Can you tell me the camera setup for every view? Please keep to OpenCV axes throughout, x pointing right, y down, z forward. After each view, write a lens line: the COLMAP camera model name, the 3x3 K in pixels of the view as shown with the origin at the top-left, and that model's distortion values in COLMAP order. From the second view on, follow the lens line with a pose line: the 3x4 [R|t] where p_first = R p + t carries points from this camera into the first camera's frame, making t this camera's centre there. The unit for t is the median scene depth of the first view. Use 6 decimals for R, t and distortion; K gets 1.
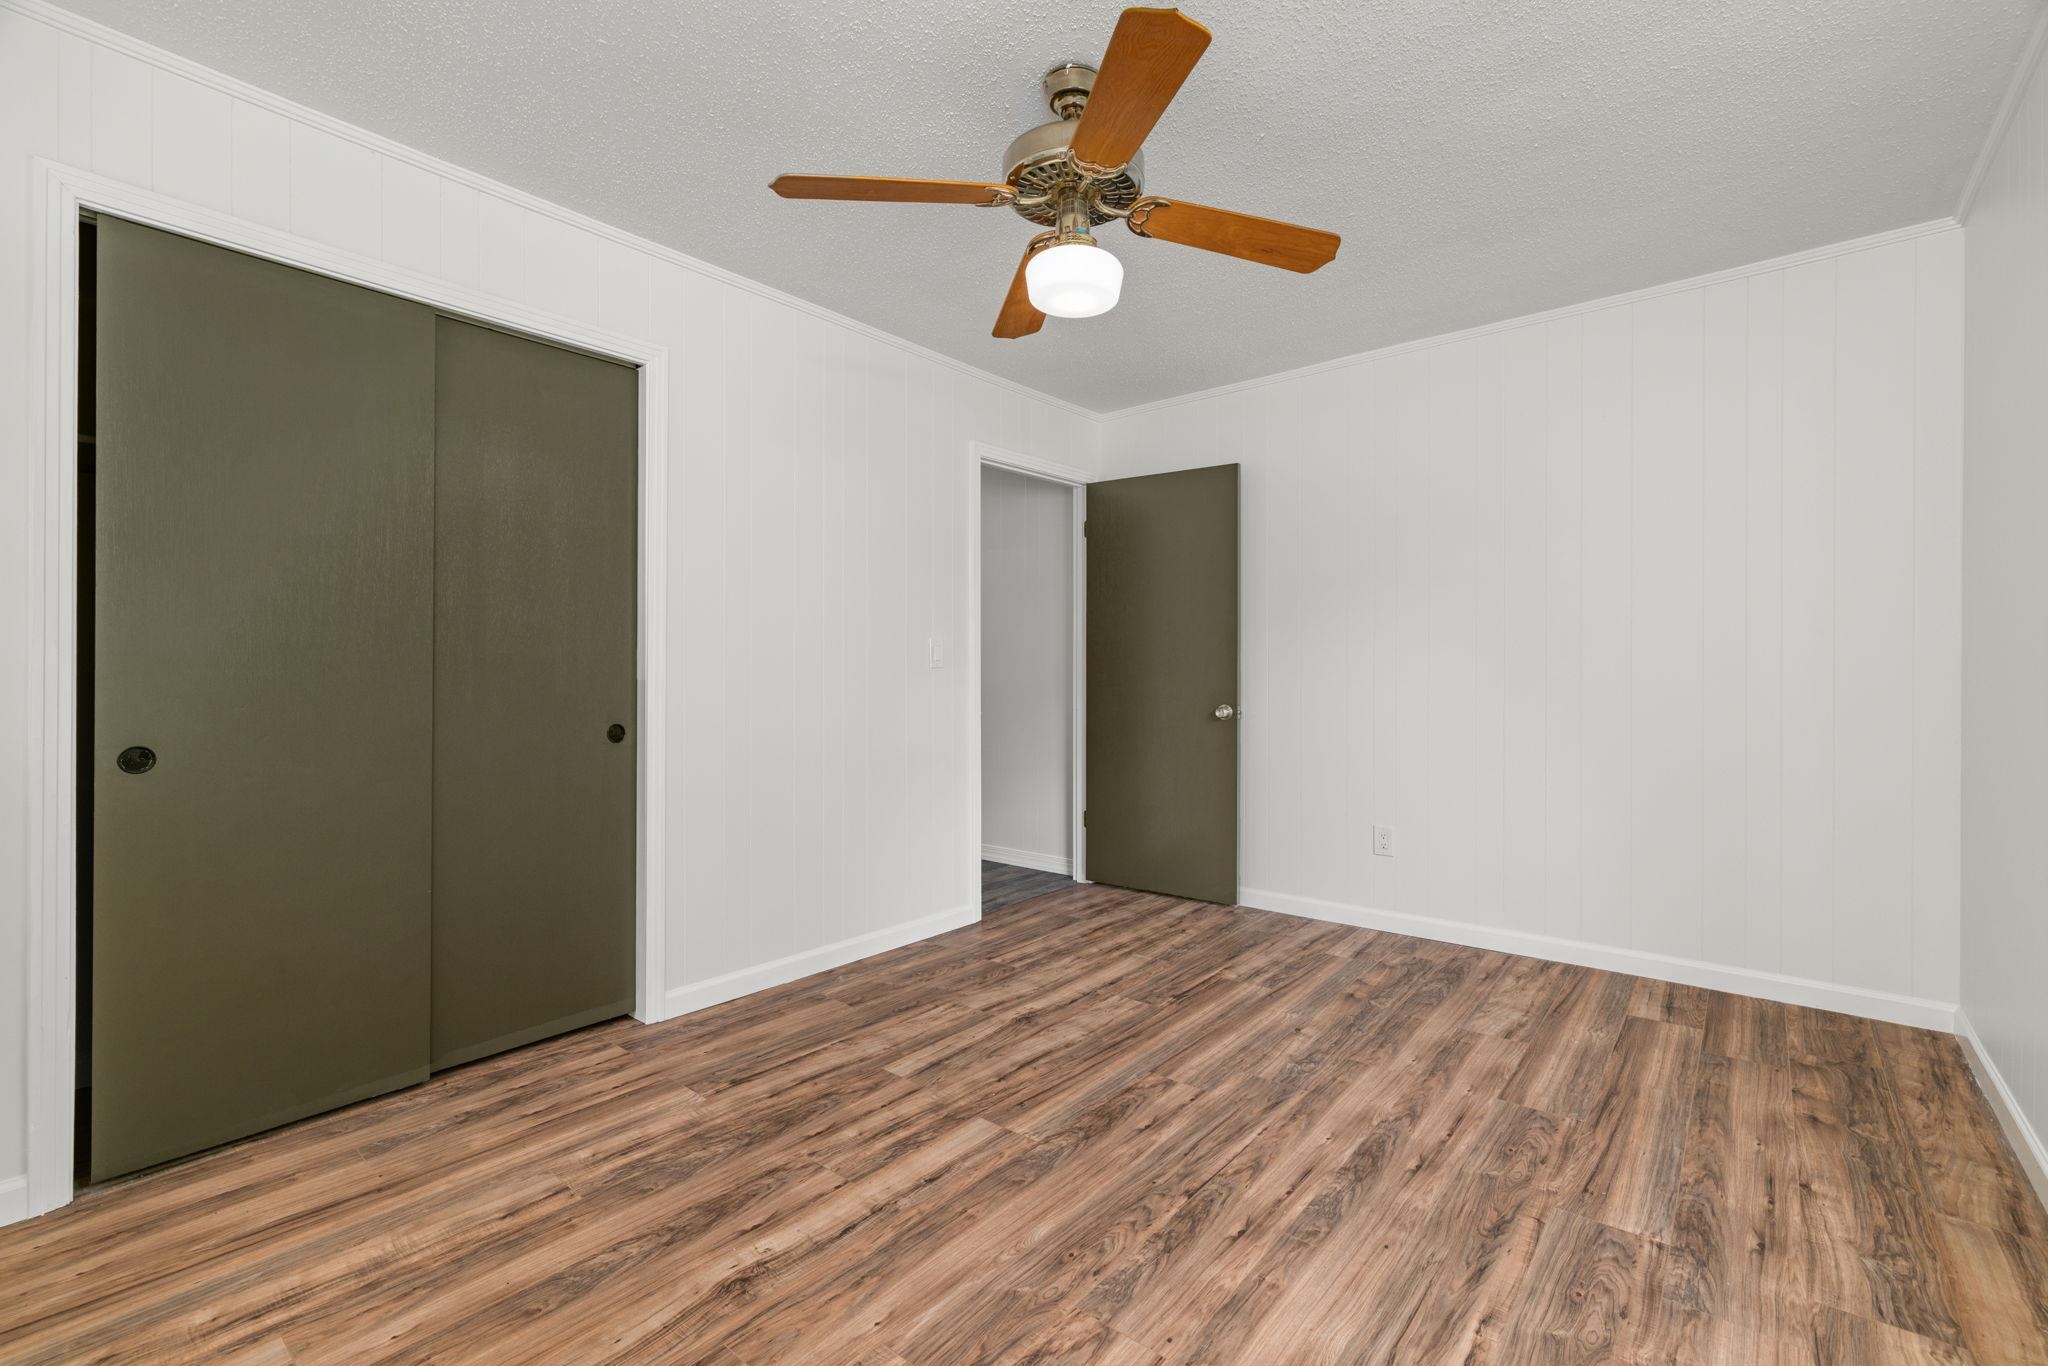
lens RADIAL K [[977.5, 0, 1021.5], [0, 977.5, 662.7], [0, 0, 1]] dist [0.000681, 0.000491]
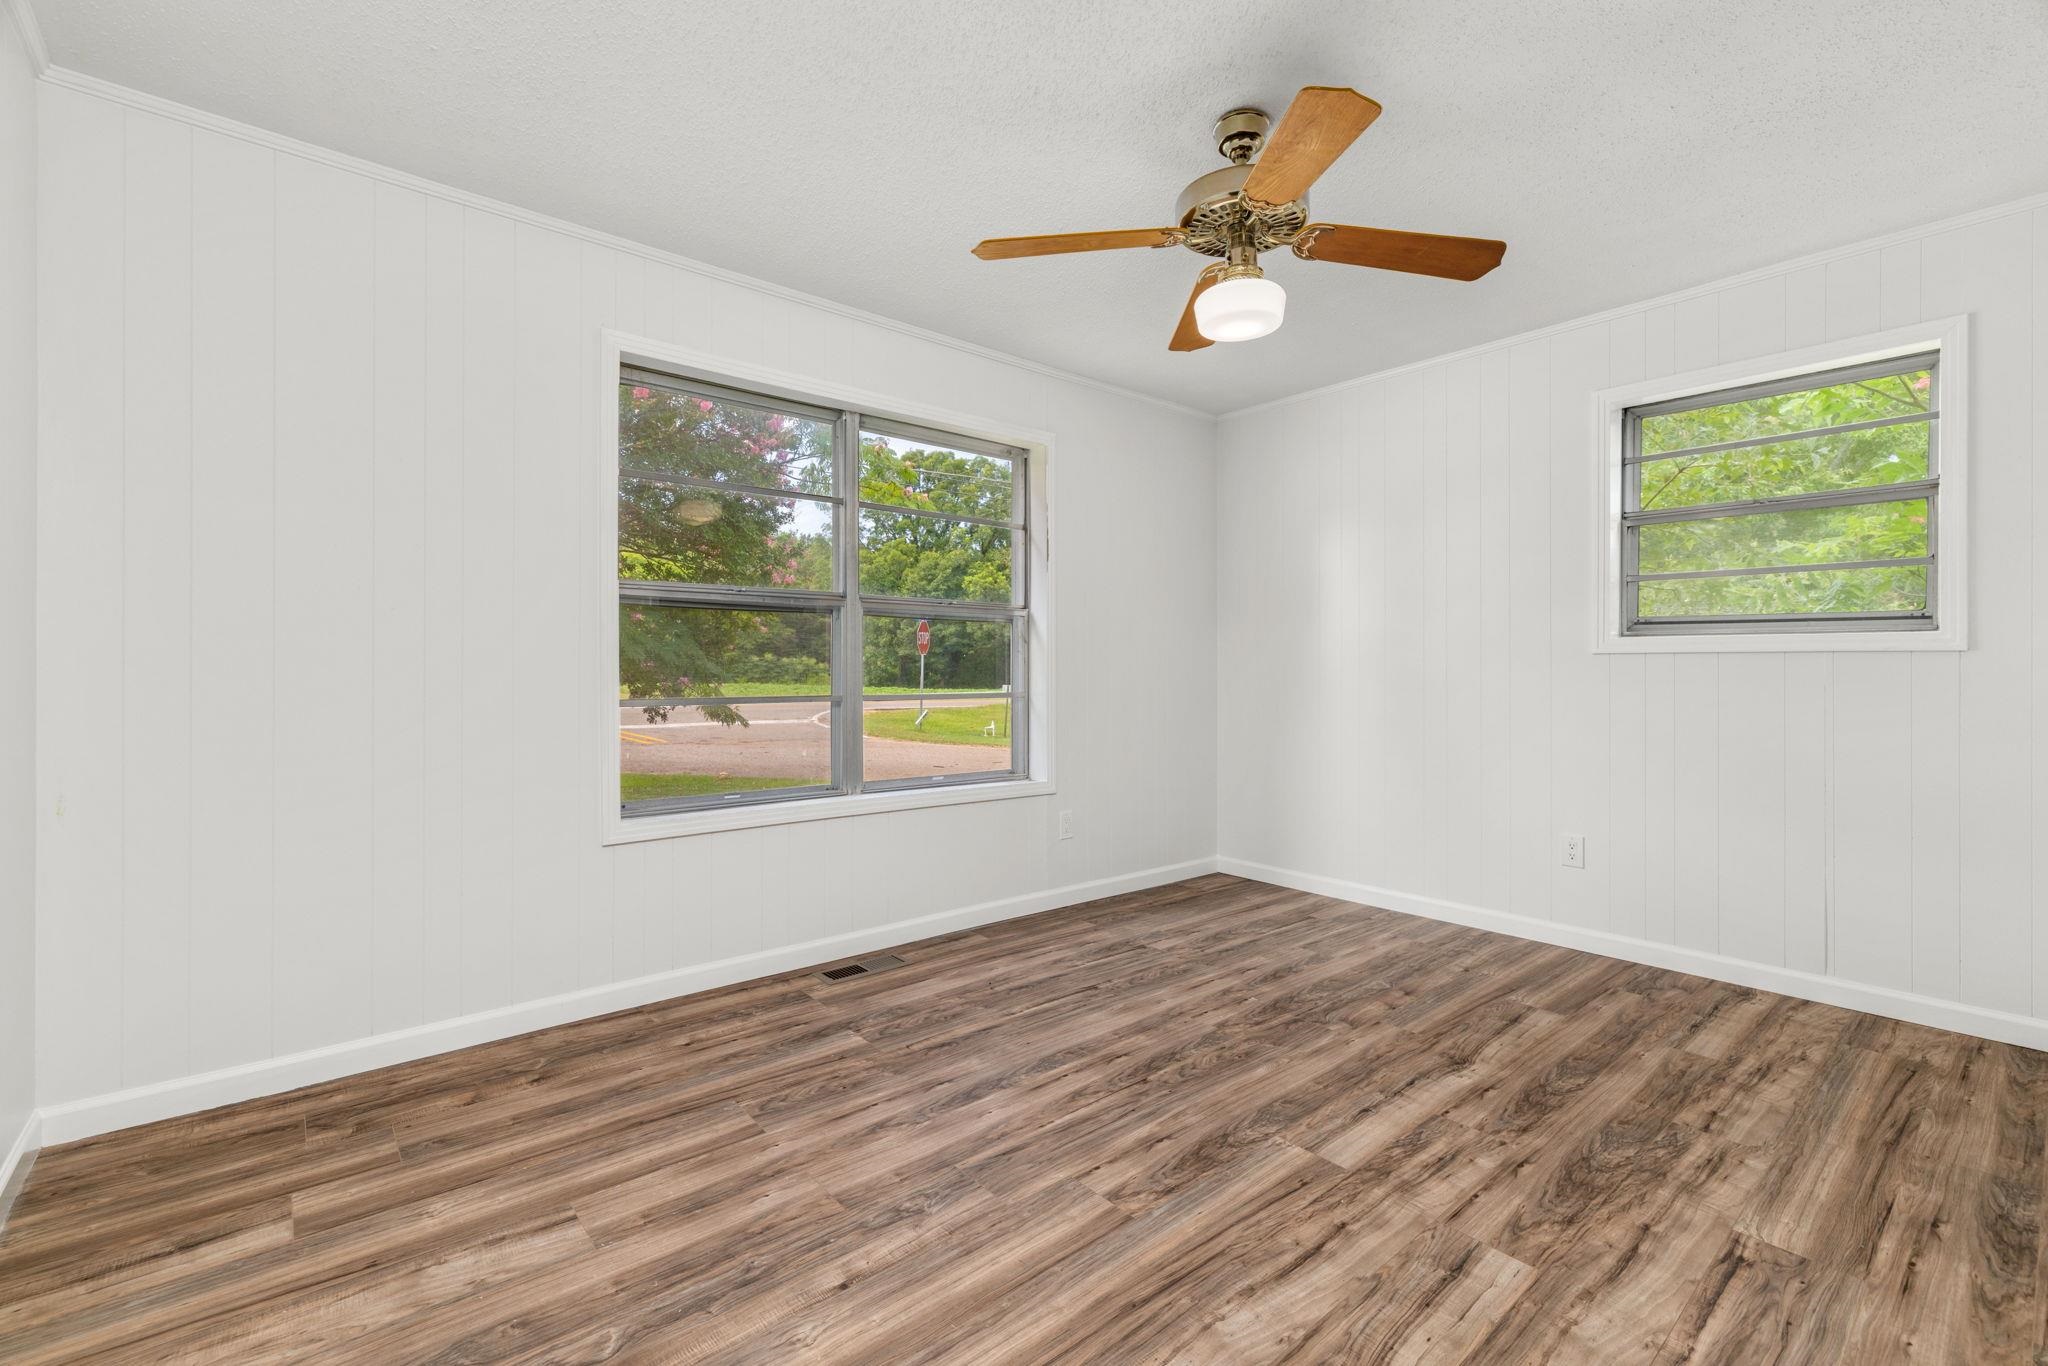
lens RADIAL K [[889.2, 0, 1025.6], [0, 889.2, 674.5], [0, 0, 1]] dist [-0.002253, 0.003017]
pose [[-0.984314, -0.003249, 0.176393, 0.106689], [-0.002853, 0.999993, 0.002495, 0.013419], [-0.176400, 0.001952, -0.984317, 1.887026]]
